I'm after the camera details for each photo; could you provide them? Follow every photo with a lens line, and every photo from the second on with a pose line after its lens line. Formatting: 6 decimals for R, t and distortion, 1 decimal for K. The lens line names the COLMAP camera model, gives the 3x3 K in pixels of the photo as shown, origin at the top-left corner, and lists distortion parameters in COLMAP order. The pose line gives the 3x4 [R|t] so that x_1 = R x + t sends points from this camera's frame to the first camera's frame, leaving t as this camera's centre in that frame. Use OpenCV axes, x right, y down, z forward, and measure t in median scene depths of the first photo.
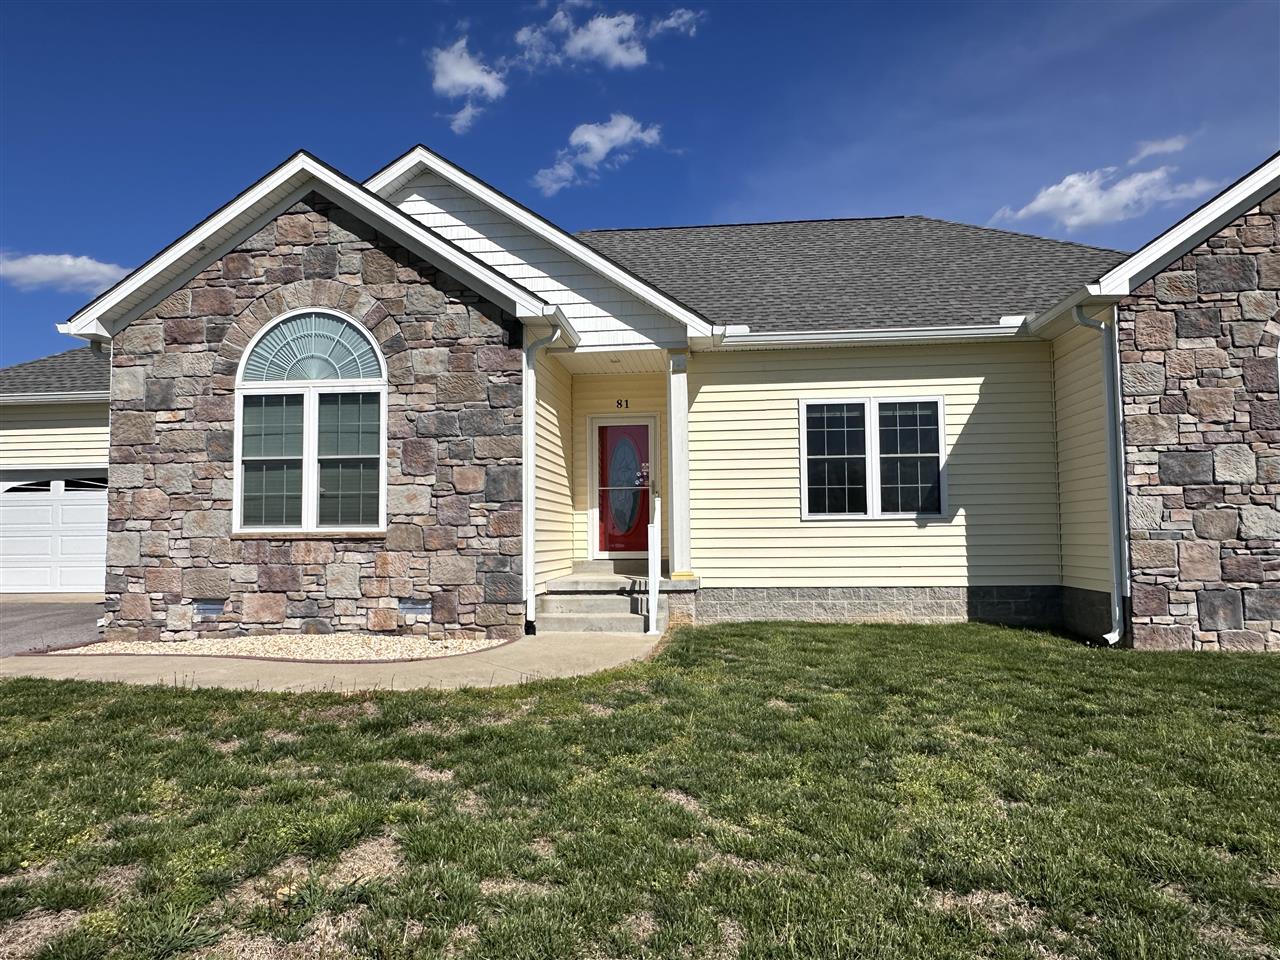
lens RADIAL K [[838.4, 0, 637.9], [0, 838.4, 481.9], [0, 0, 1]] dist [-0.011290, 0.009674]
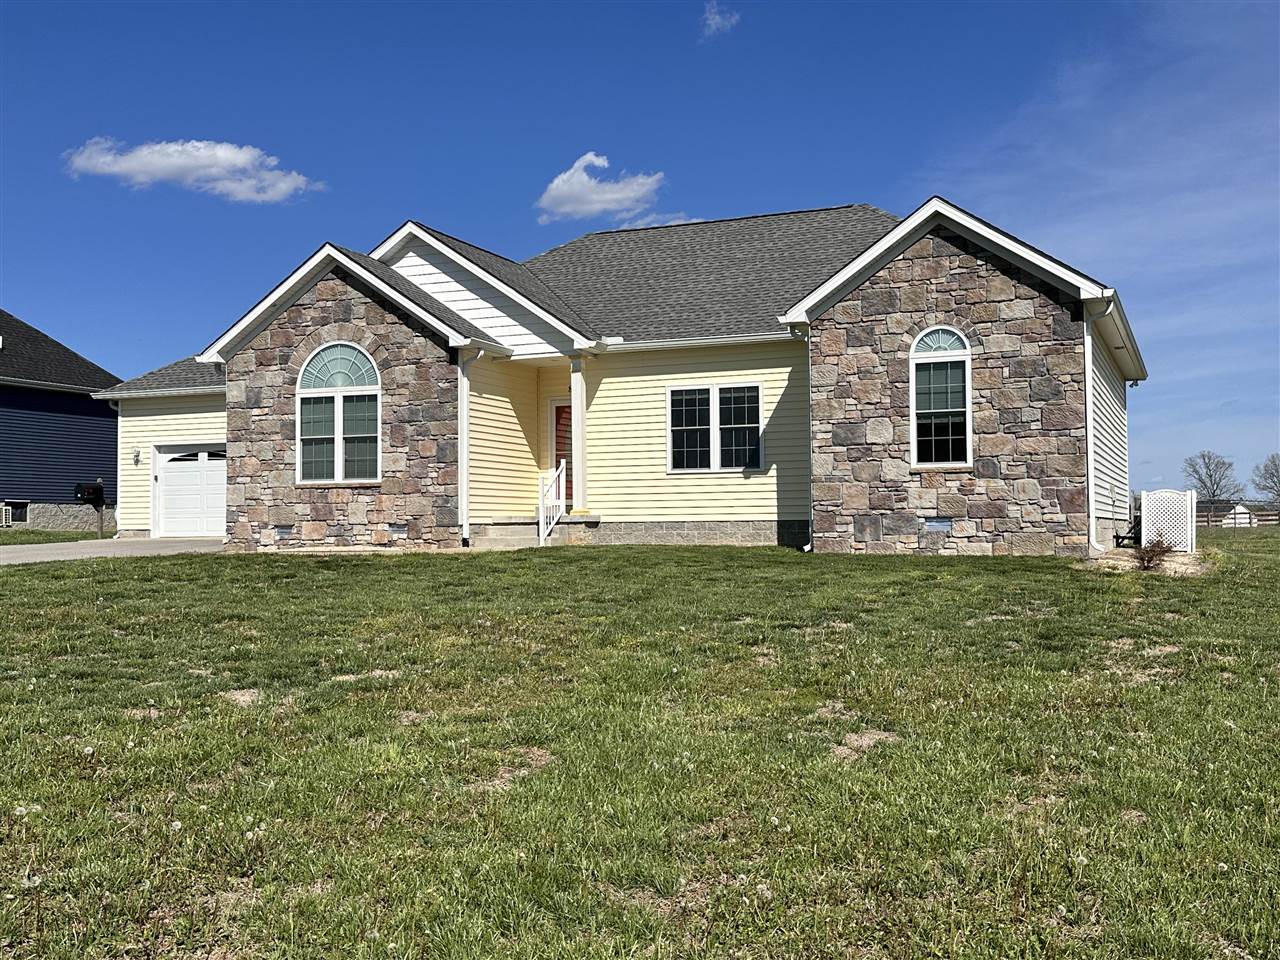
lens RADIAL K [[1249.6, 0, 644.6], [0, 1249.6, 469.9], [0, 0, 1]] dist [0.129331, 0.000000]
pose [[0.959529, -0.010577, -0.281412, 0.831454], [0.017049, 0.999643, 0.020560, -0.004682], [0.281094, -0.024526, 0.959367, -1.123374]]
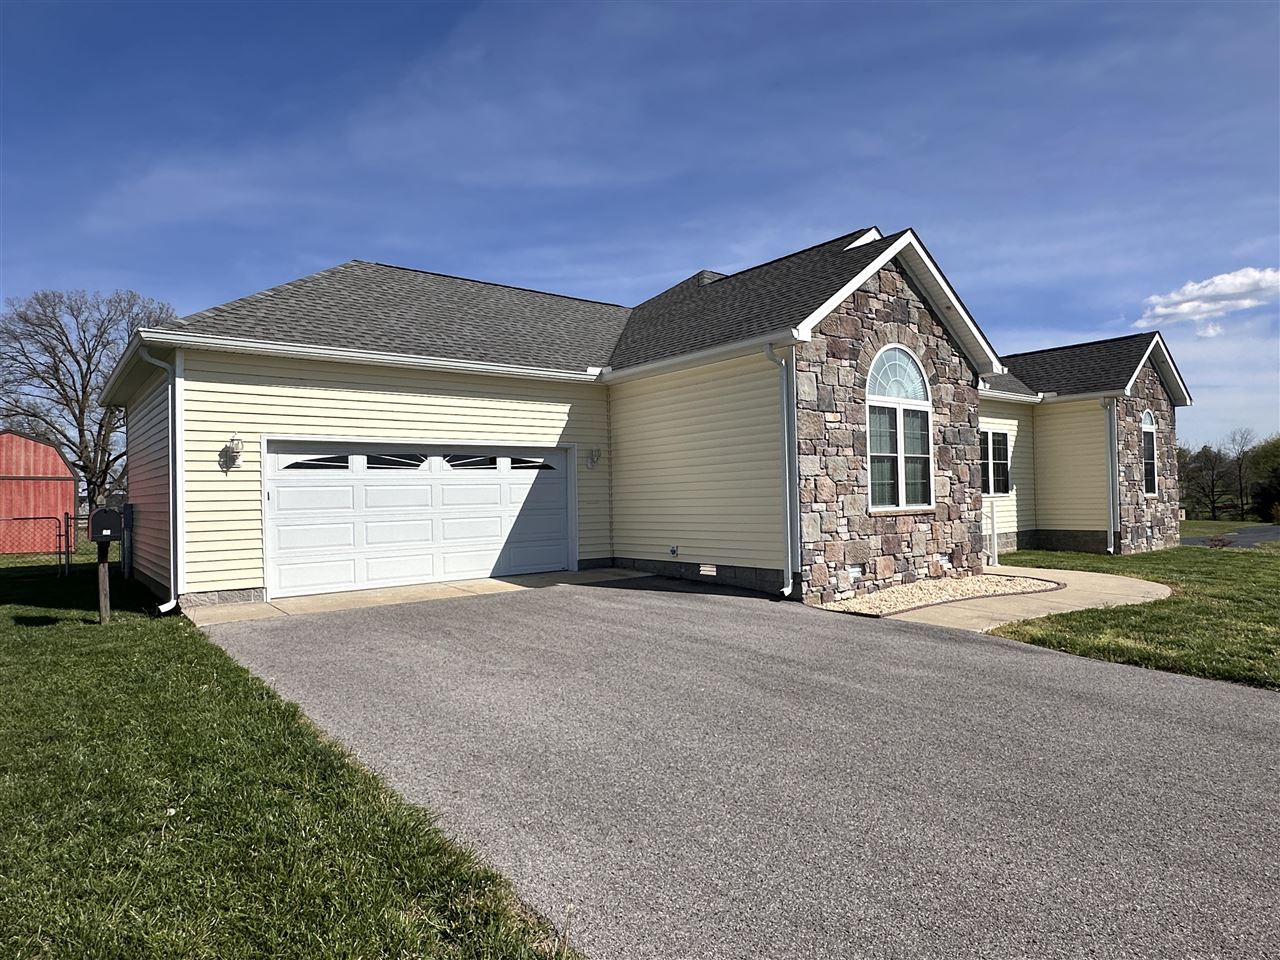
lens RADIAL K [[777.6, 0, 629.6], [0, 777.6, 484.2], [0, 0, 1]] dist [-0.015096, 0.025784]
pose [[0.711008, 0.004258, 0.703171, -1.583730], [-0.029449, 0.999285, 0.023726, 0.000923], [-0.702567, -0.037577, 0.710625, 0.405656]]
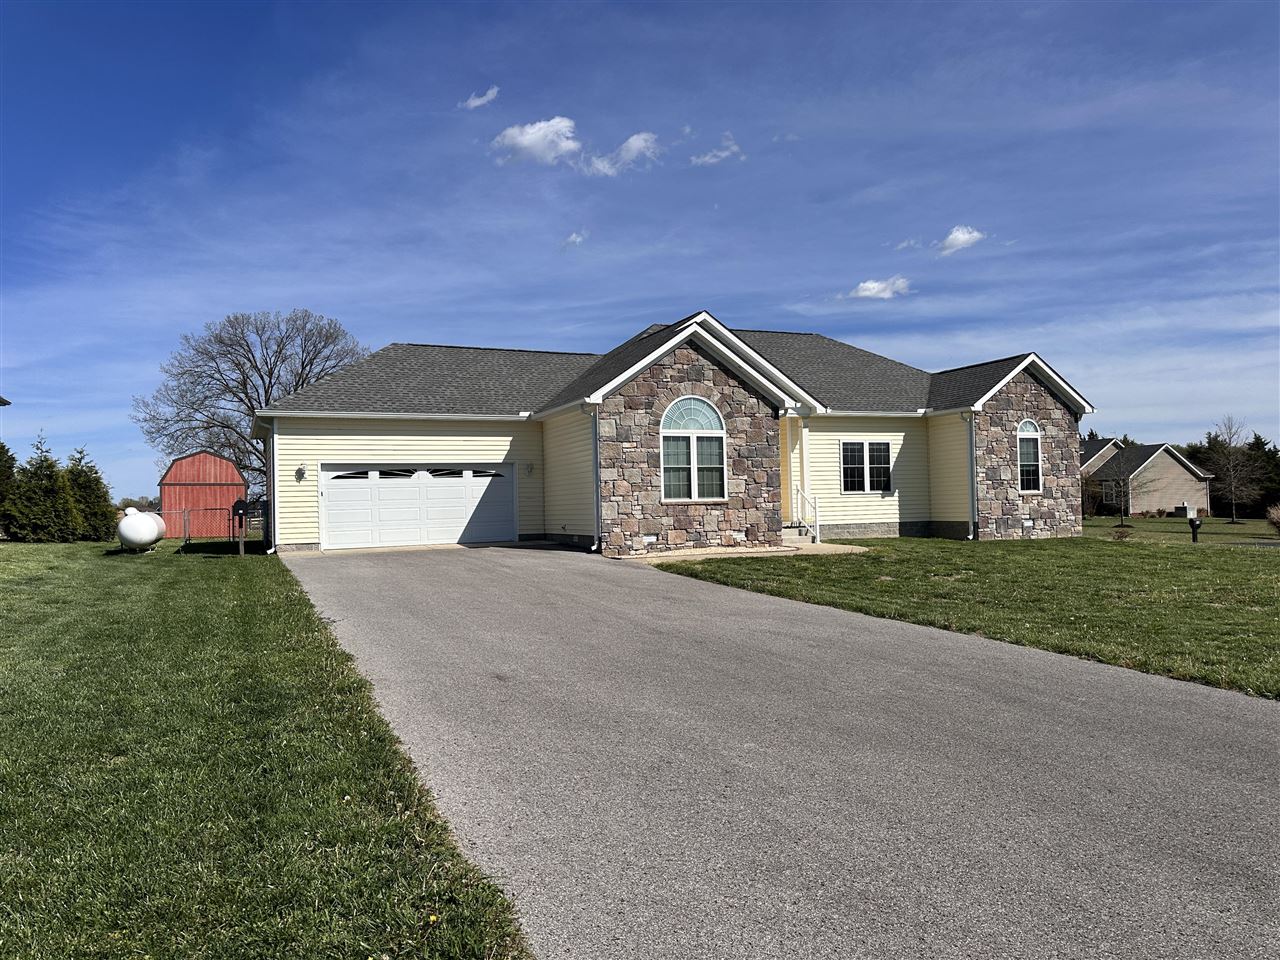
lens RADIAL K [[935.4, 0, 635.5], [0, 935.4, 478.5], [0, 0, 1]] dist [0.115728, -0.005676]
pose [[0.865991, 0.001906, 0.500056, -1.704551], [-0.015521, 0.999613, 0.023068, -0.050614], [-0.499819, -0.027738, 0.865686, -0.990706]]
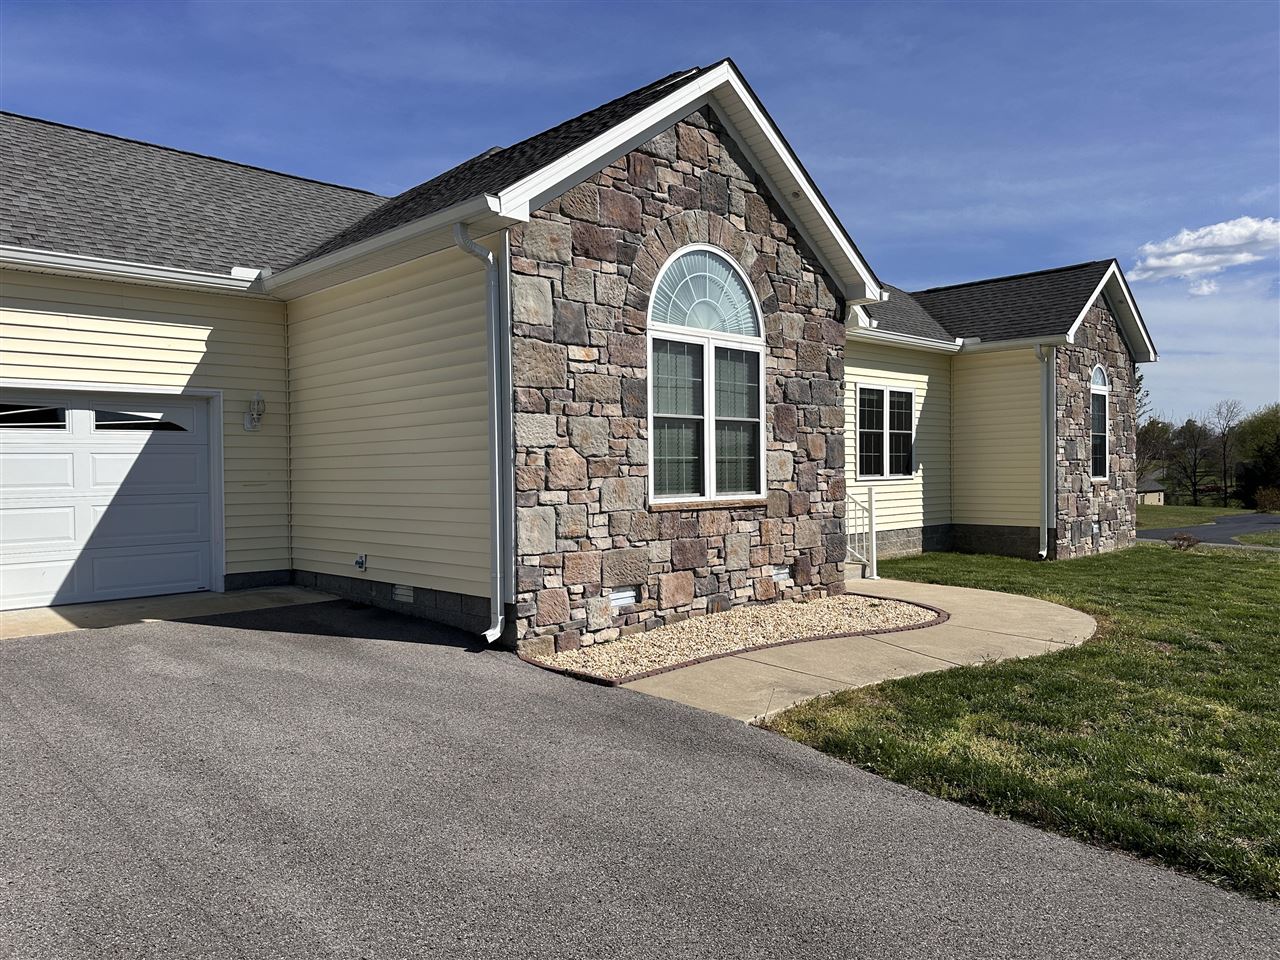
lens RADIAL K [[915.1, 0, 633.7], [0, 915.1, 491.5], [0, 0, 1]] dist [0.068243, -0.032765]
pose [[0.637606, -0.017023, 0.770175, -1.187934], [-0.044647, 0.997259, 0.059003, -0.004664], [-0.769068, -0.072007, 0.635098, 0.432119]]
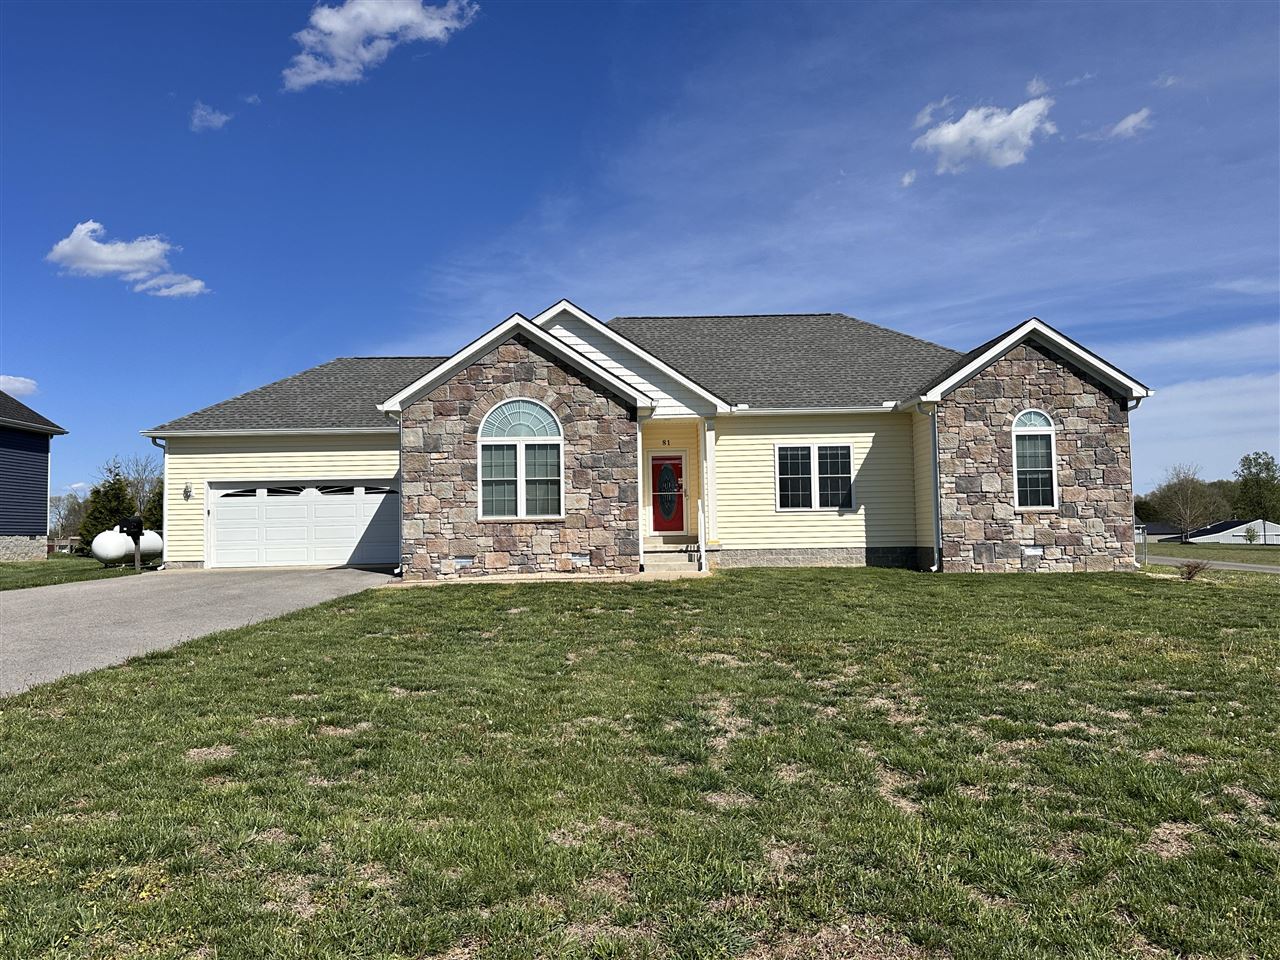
lens RADIAL K [[973.2, 0, 630.2], [0, 973.2, 476.9], [0, 0, 1]] dist [0.114059, -0.028356]
pose [[0.993184, -0.000950, 0.116553, -0.400077], [0.000910, 1.000000, 0.000393, -0.033802], [-0.116553, -0.000285, 0.993184, -1.160235]]
